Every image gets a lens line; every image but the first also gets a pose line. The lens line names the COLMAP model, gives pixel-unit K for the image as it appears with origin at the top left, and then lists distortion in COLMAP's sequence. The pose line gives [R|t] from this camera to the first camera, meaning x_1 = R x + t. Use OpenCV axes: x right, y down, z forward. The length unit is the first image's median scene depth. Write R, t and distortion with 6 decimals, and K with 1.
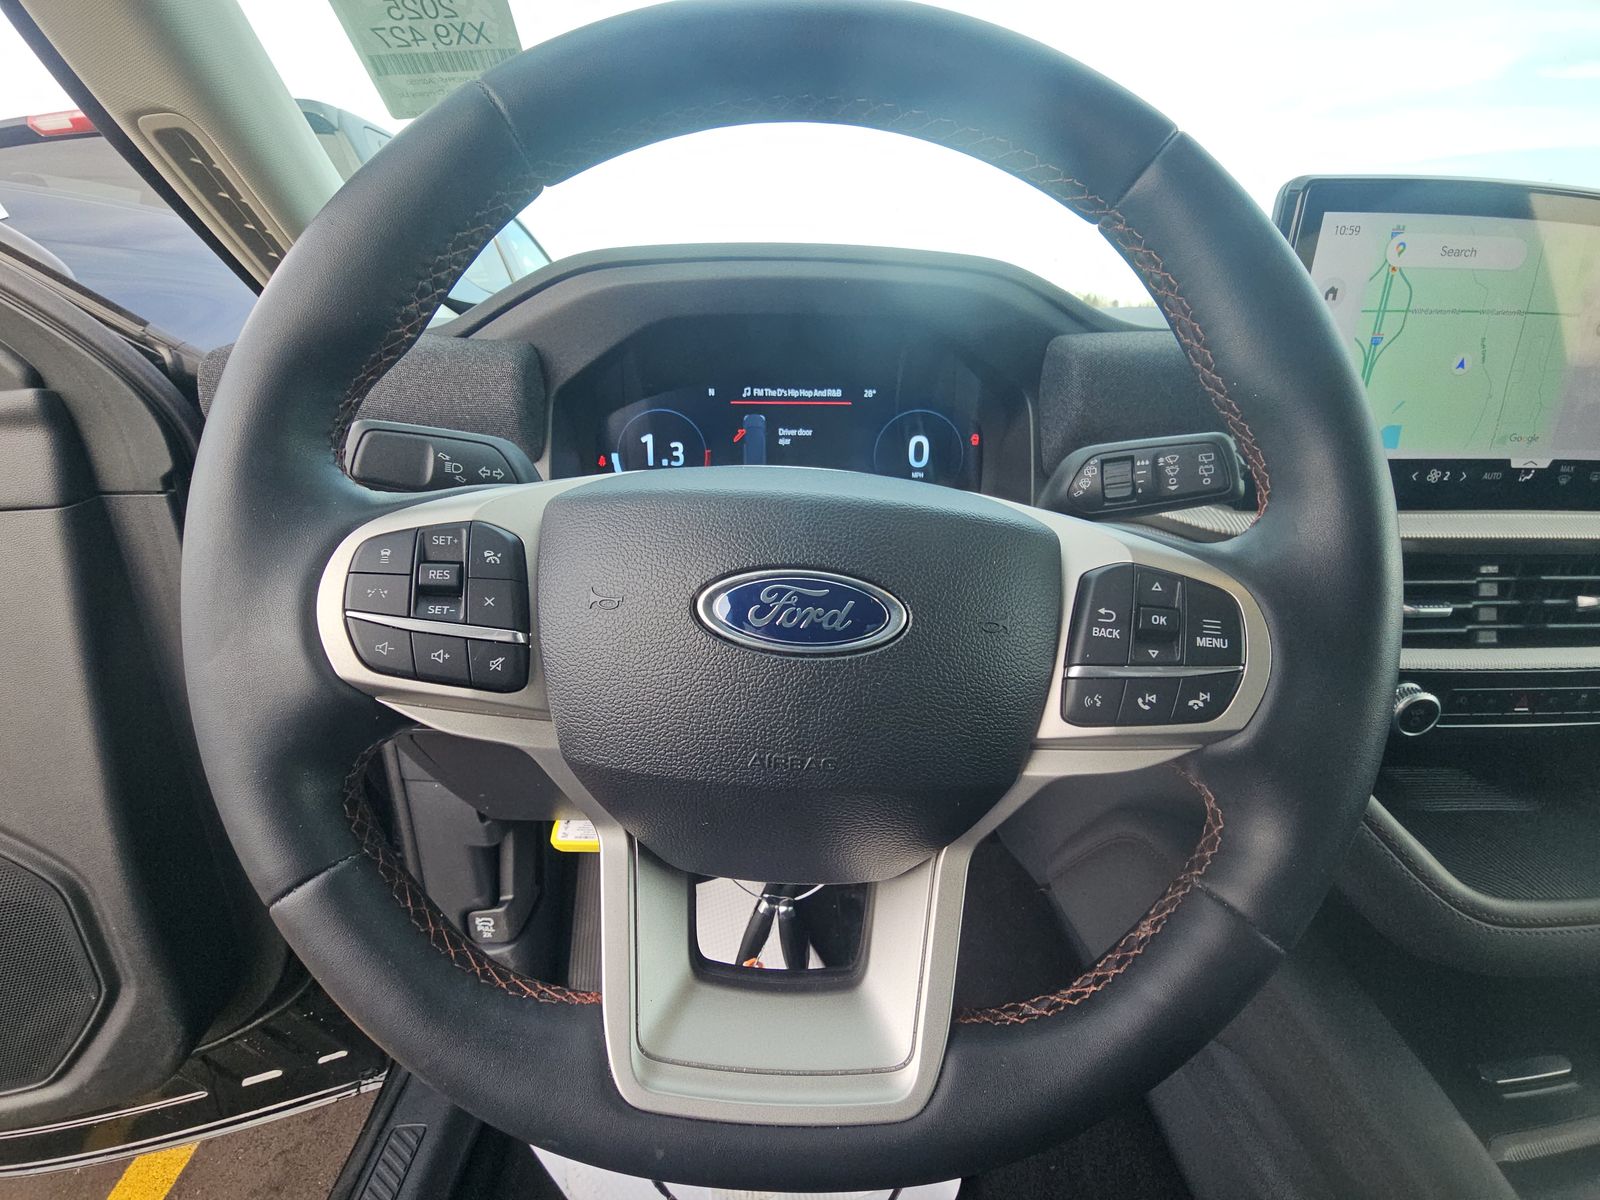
lens RADIAL K [[641.0, 0, 800.0], [0, 641.0, 599.2], [0, 0, 1]] dist [-0.003805, -0.000204]
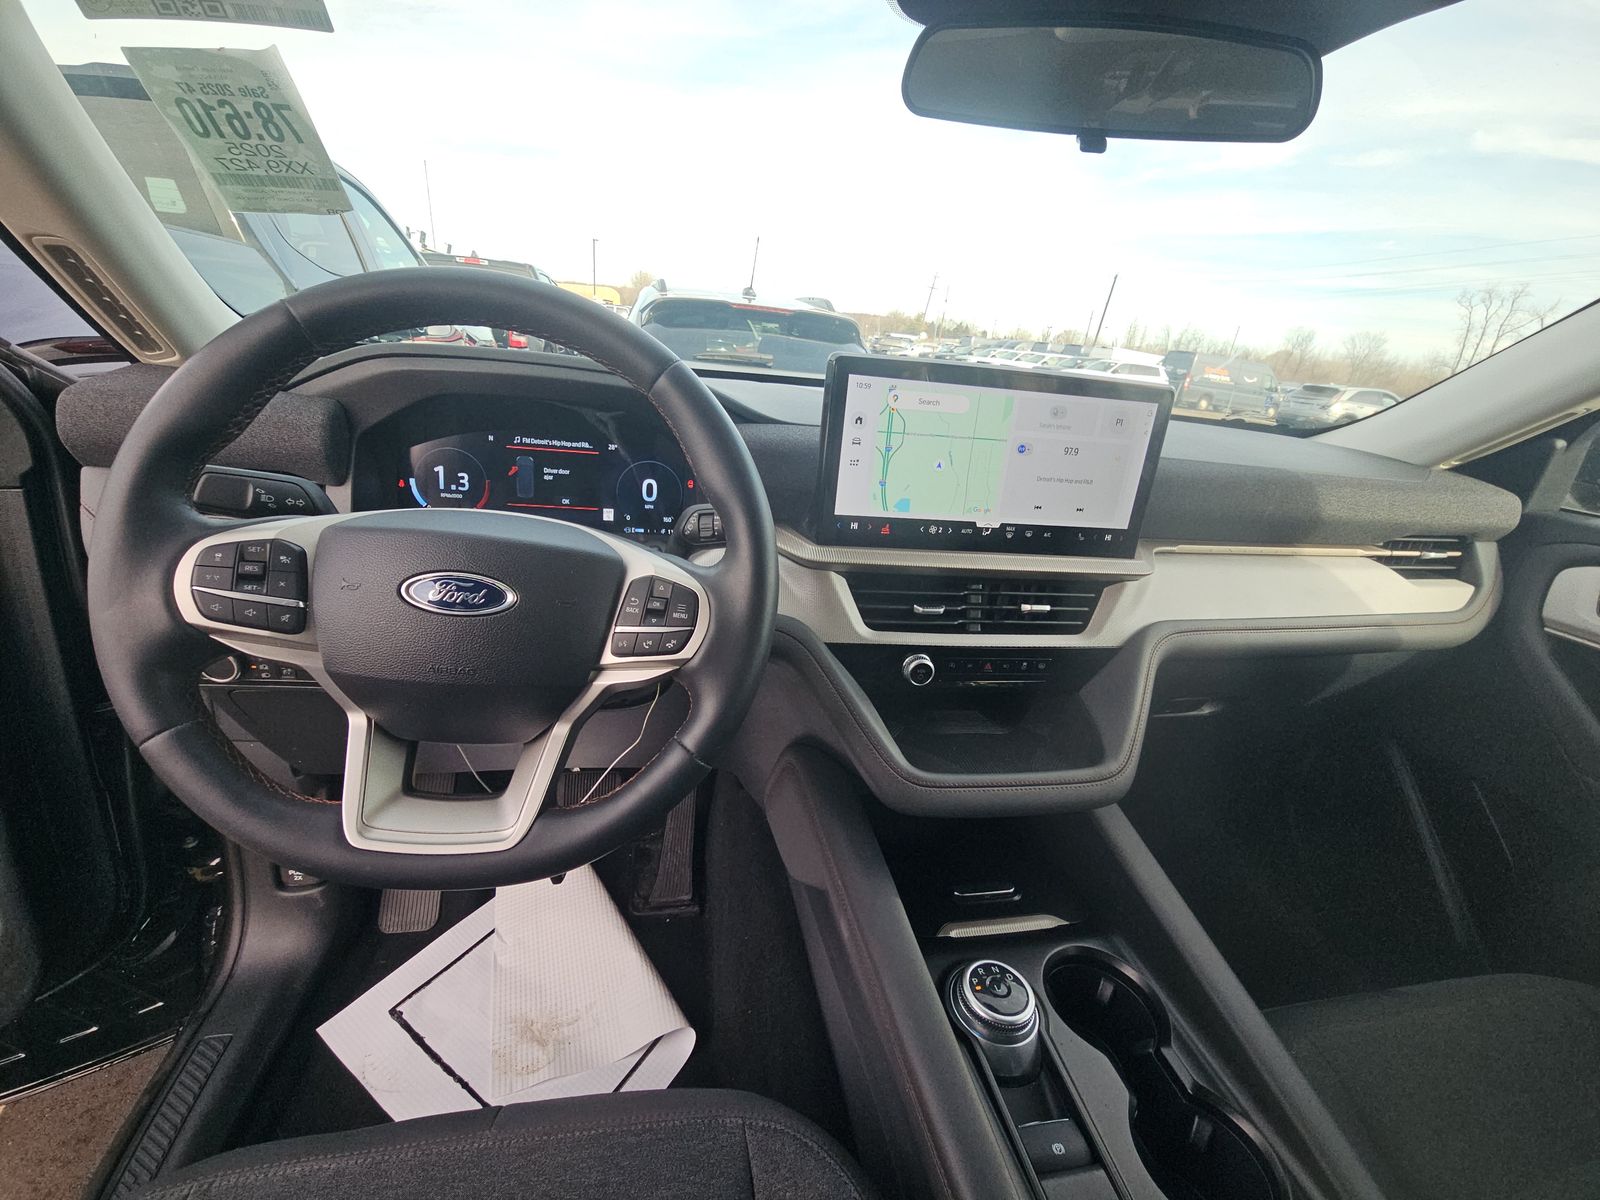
lens RADIAL K [[641.0, 0, 800.7], [0, 641.0, 598.7], [0, 0, 1]] dist [-0.003805, -0.000204]
pose [[0.983165, 0.028908, 0.180416, 0.592815], [-0.028090, 0.999580, -0.007089, 0.015846], [-0.180546, 0.001901, 0.983565, -0.980436]]
